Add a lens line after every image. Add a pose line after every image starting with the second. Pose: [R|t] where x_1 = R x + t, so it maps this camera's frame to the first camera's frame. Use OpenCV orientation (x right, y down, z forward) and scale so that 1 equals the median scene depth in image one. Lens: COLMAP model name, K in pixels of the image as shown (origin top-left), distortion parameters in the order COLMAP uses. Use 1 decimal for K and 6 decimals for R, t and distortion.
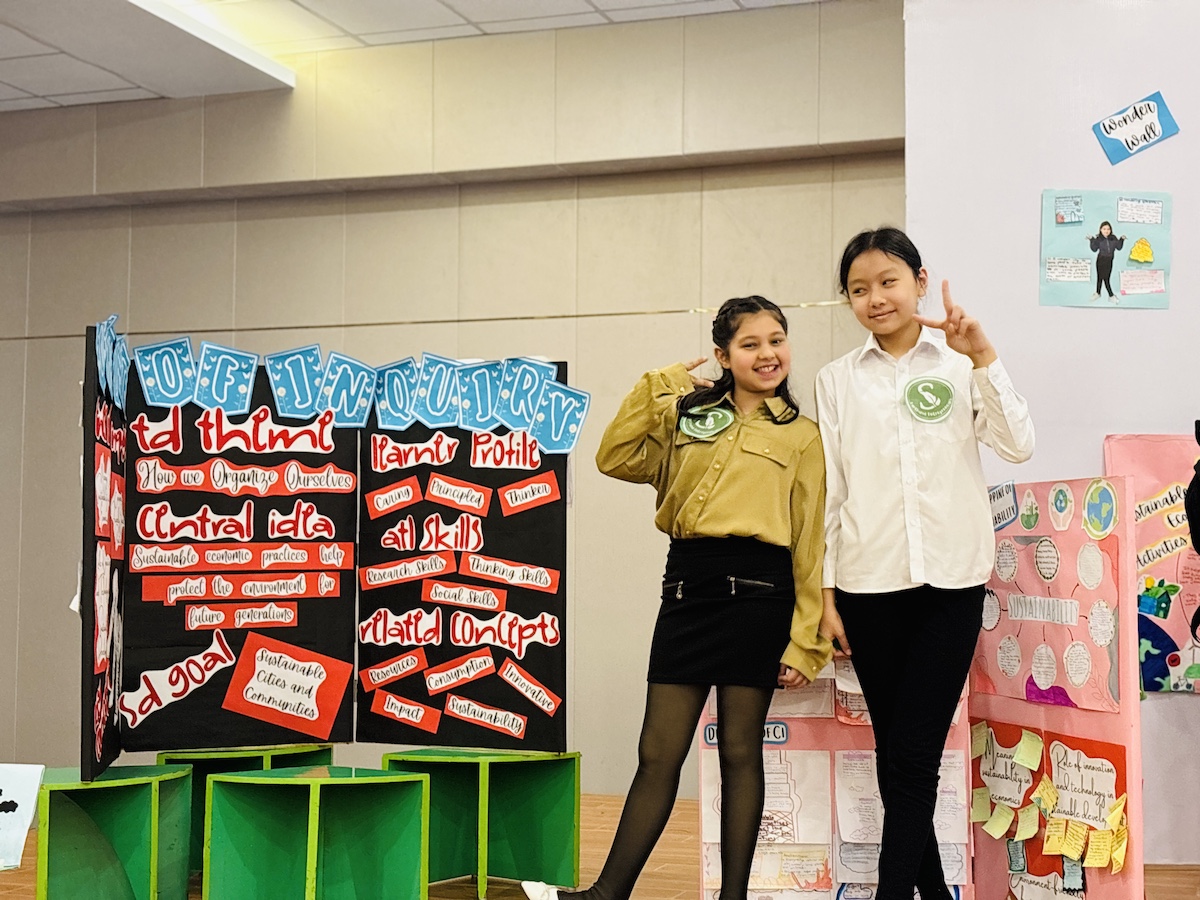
lens RADIAL K [[1842.3, 0, 596.6], [0, 1842.3, 450.3], [0, 0, 1]] dist [0.038228, 0.000000]
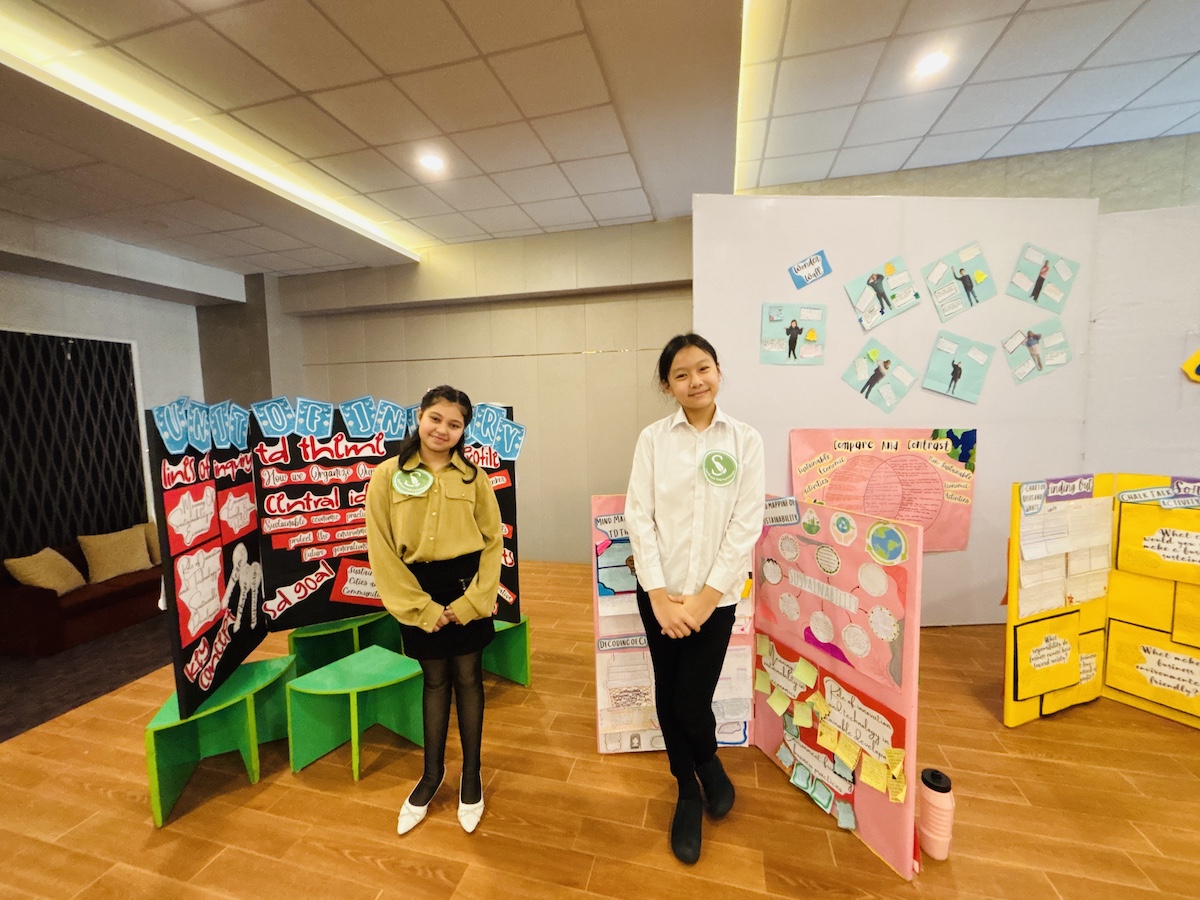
lens RADIAL K [[480.9, 0, 596.2], [0, 480.9, 449.8], [0, 0, 1]] dist [-0.015816, -0.000564]
pose [[0.996154, -0.028827, 0.082737, 0.023488], [0.015531, 0.987467, 0.157057, -0.076298], [-0.086227, -0.155168, 0.984118, 0.538671]]
